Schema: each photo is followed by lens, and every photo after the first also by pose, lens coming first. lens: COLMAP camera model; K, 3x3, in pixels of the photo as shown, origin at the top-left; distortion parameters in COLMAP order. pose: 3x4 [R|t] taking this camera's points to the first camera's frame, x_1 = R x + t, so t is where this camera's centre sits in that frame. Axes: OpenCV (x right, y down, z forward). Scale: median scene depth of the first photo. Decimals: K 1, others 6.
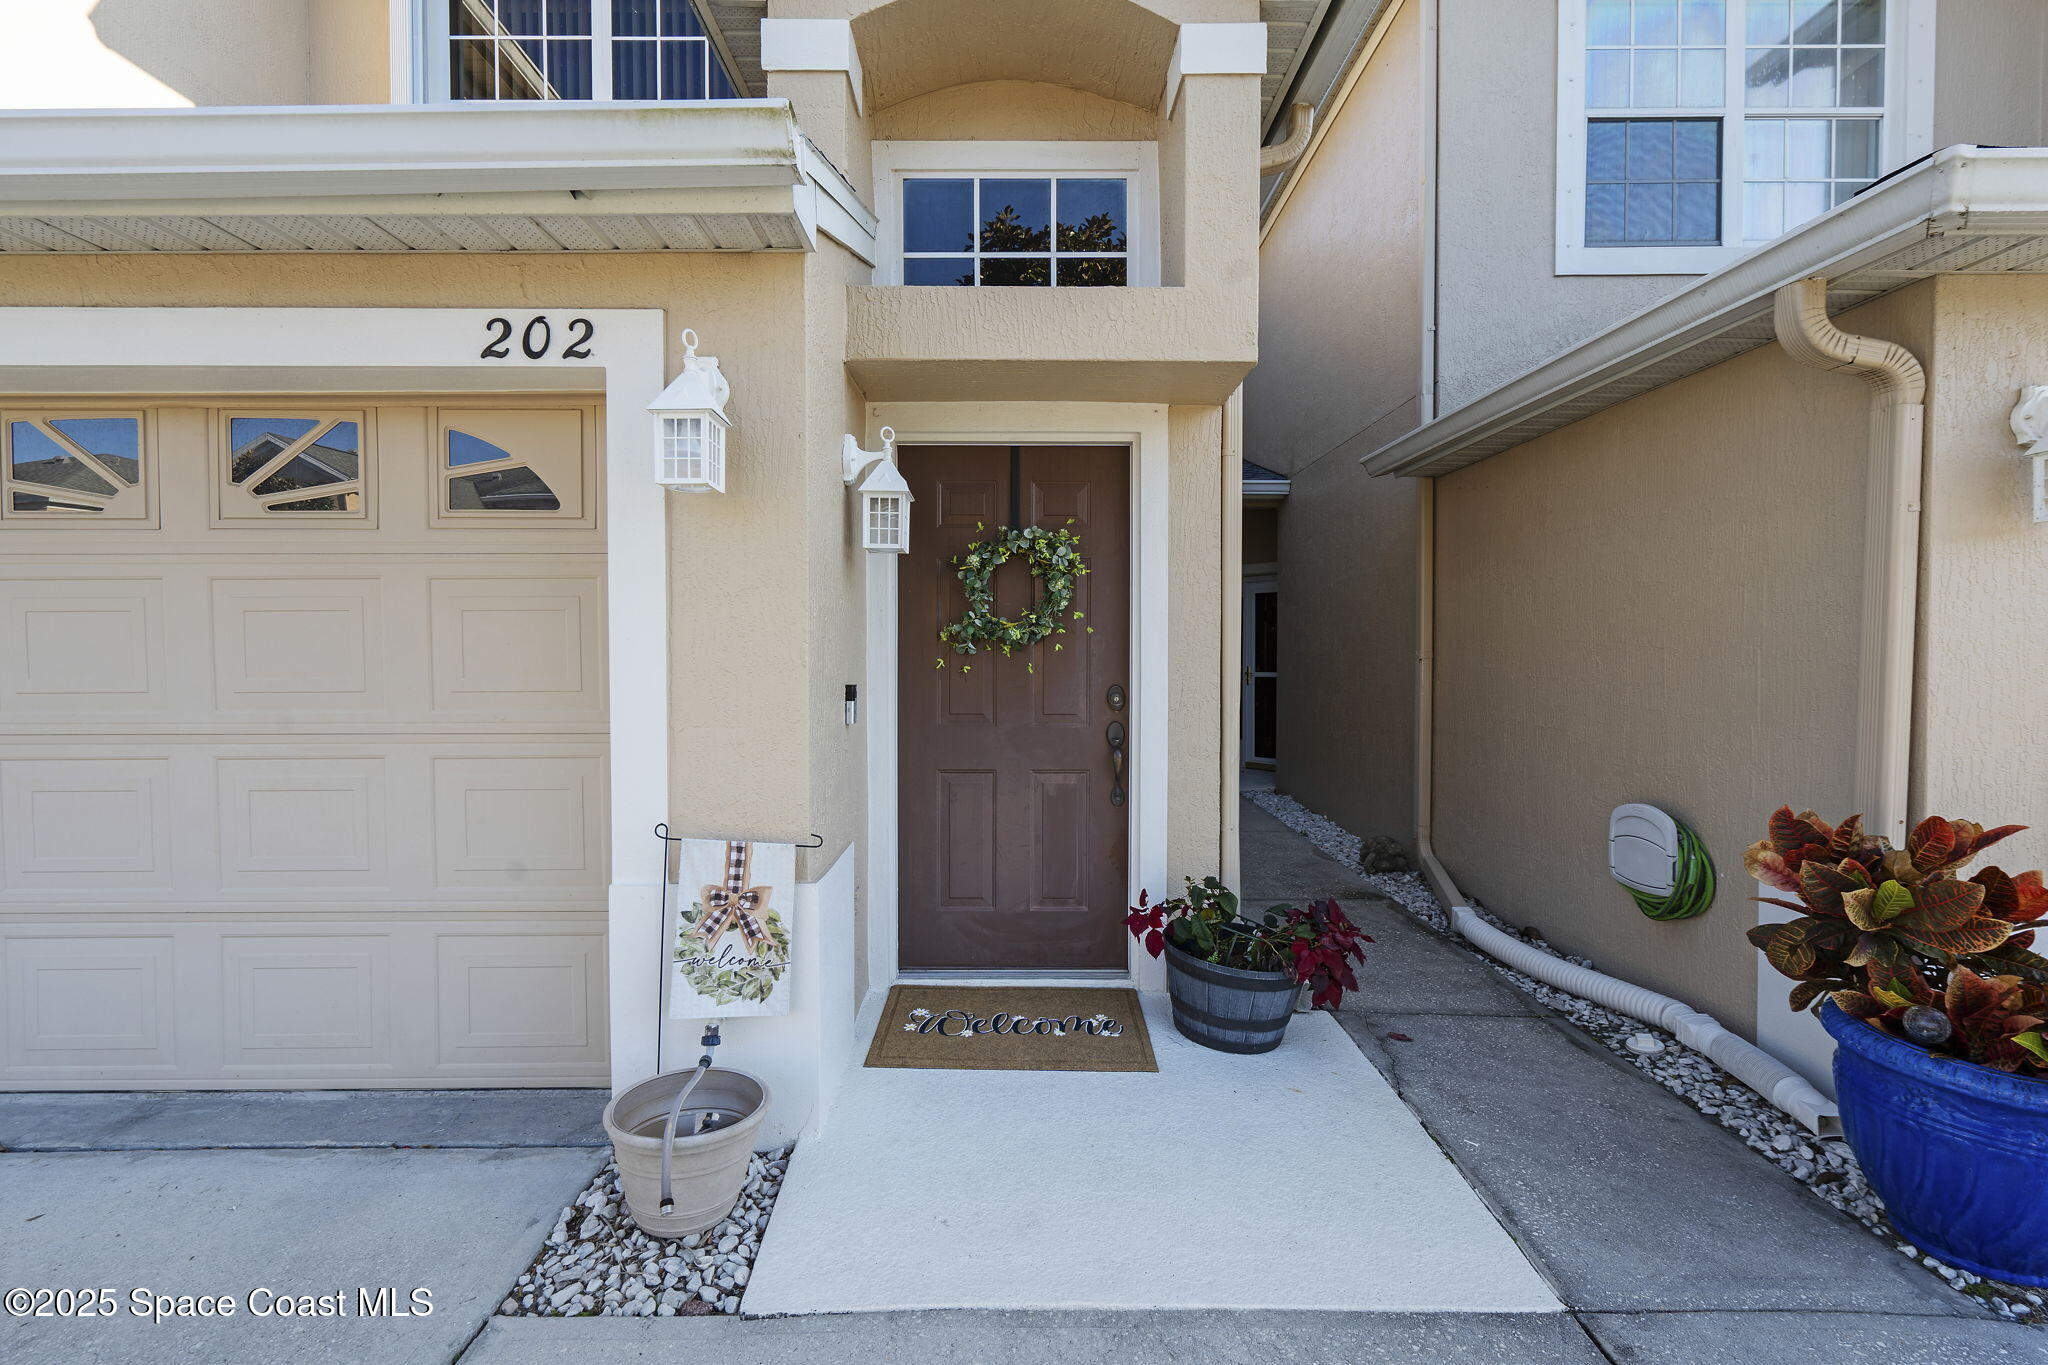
lens RADIAL K [[914.5, 0, 1021.0], [0, 914.5, 670.7], [0, 0, 1]] dist [-0.003520, 0.000023]
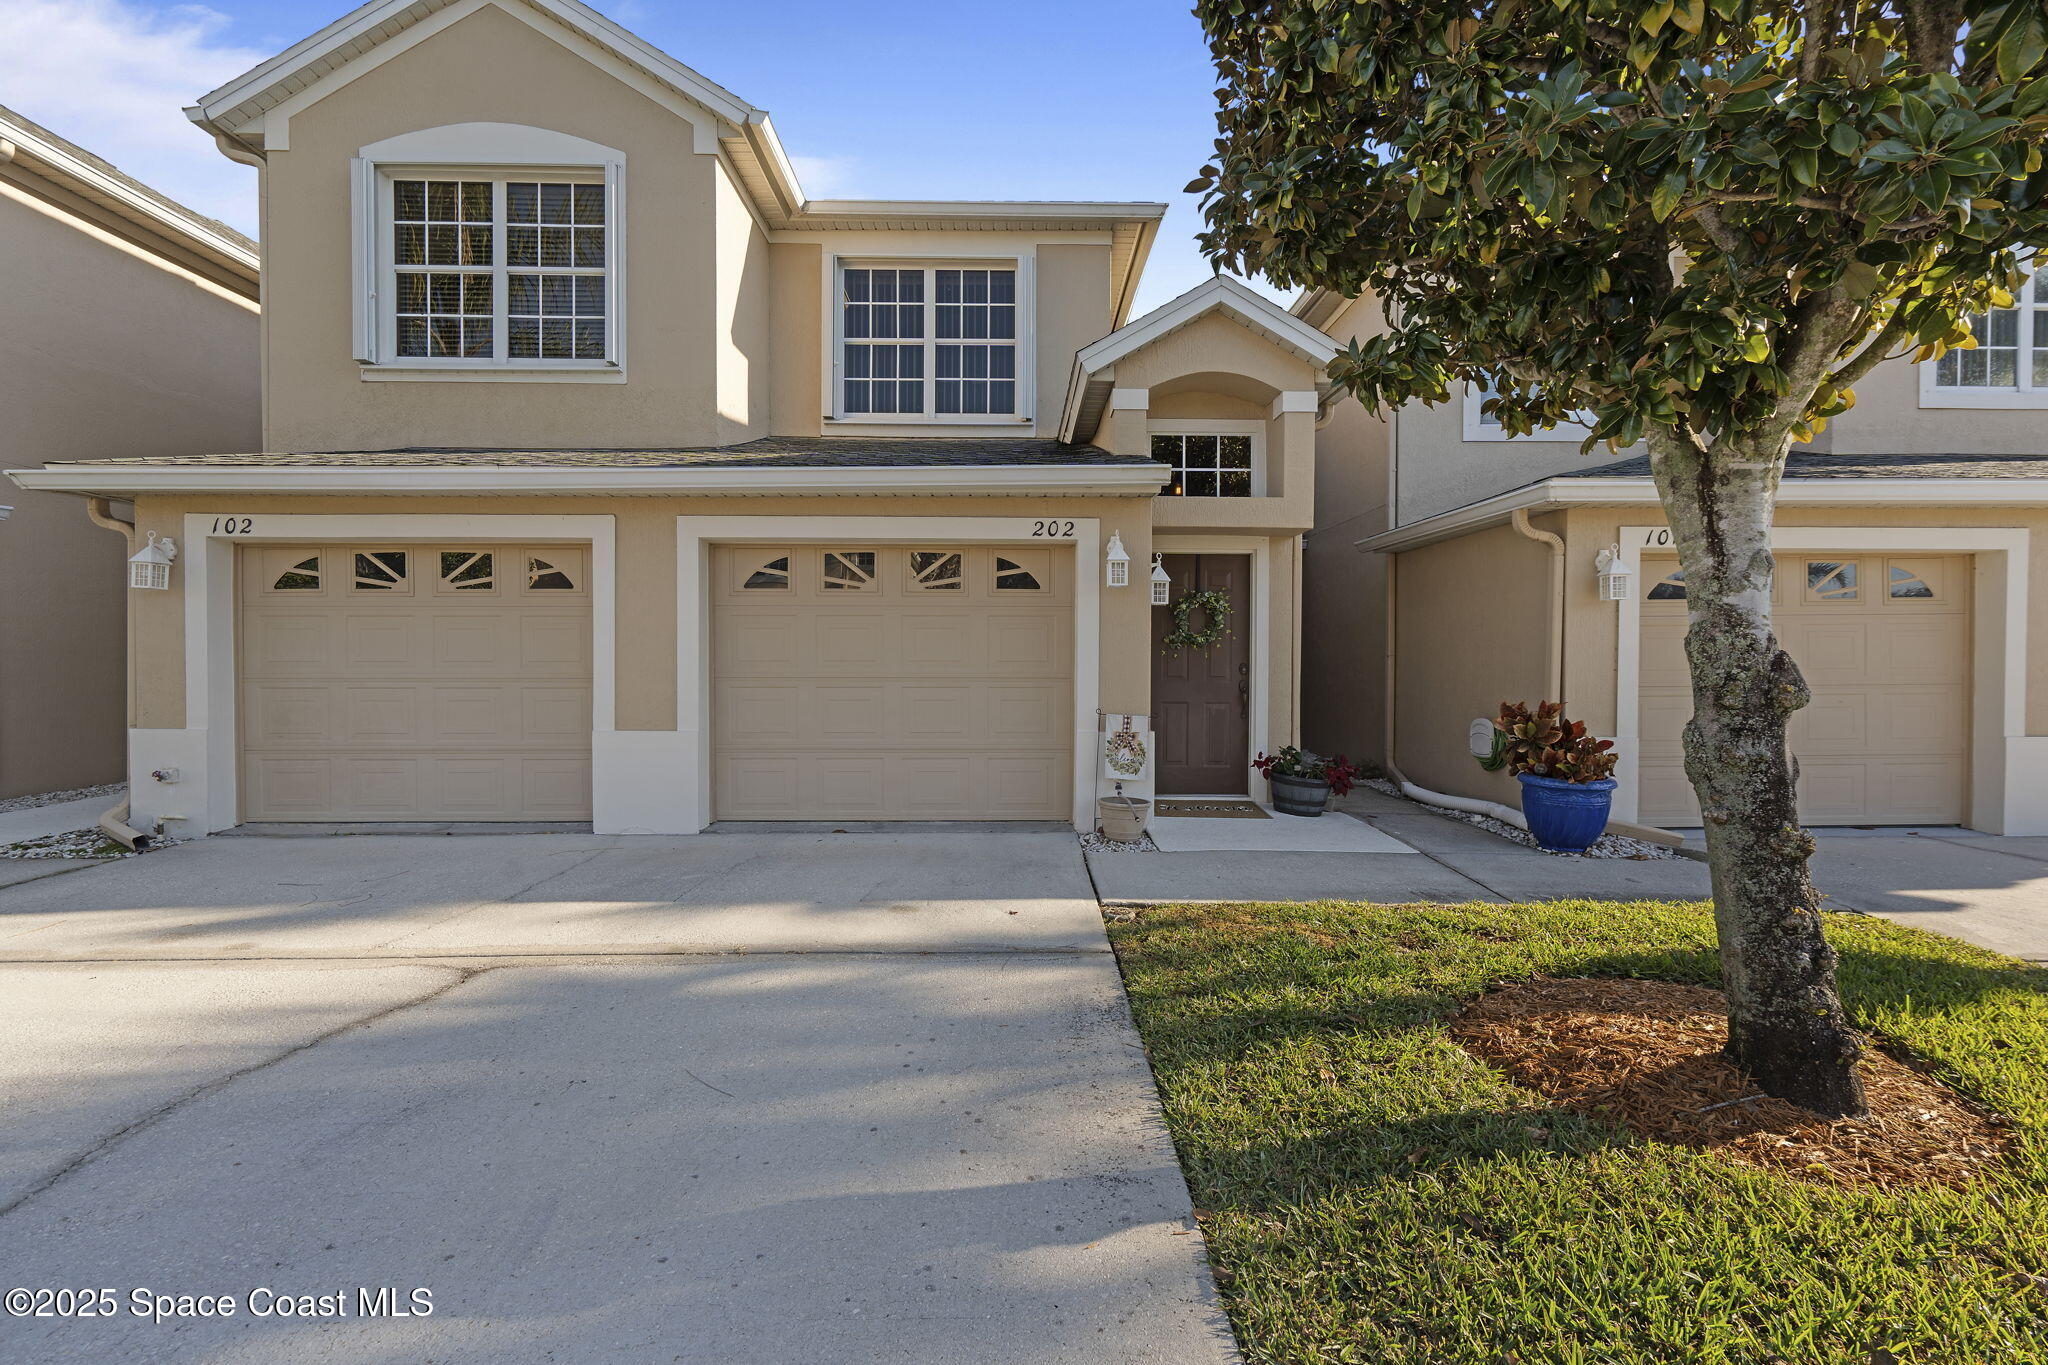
lens RADIAL K [[926.8, 0, 1028.3], [0, 926.8, 677.7], [0, 0, 1]] dist [-0.005368, 0.002158]
pose [[0.999805, 0.003697, 0.019391, -0.503334], [-0.003639, 0.999989, -0.003059, 0.065147], [-0.019402, 0.002988, 0.999807, -1.334865]]
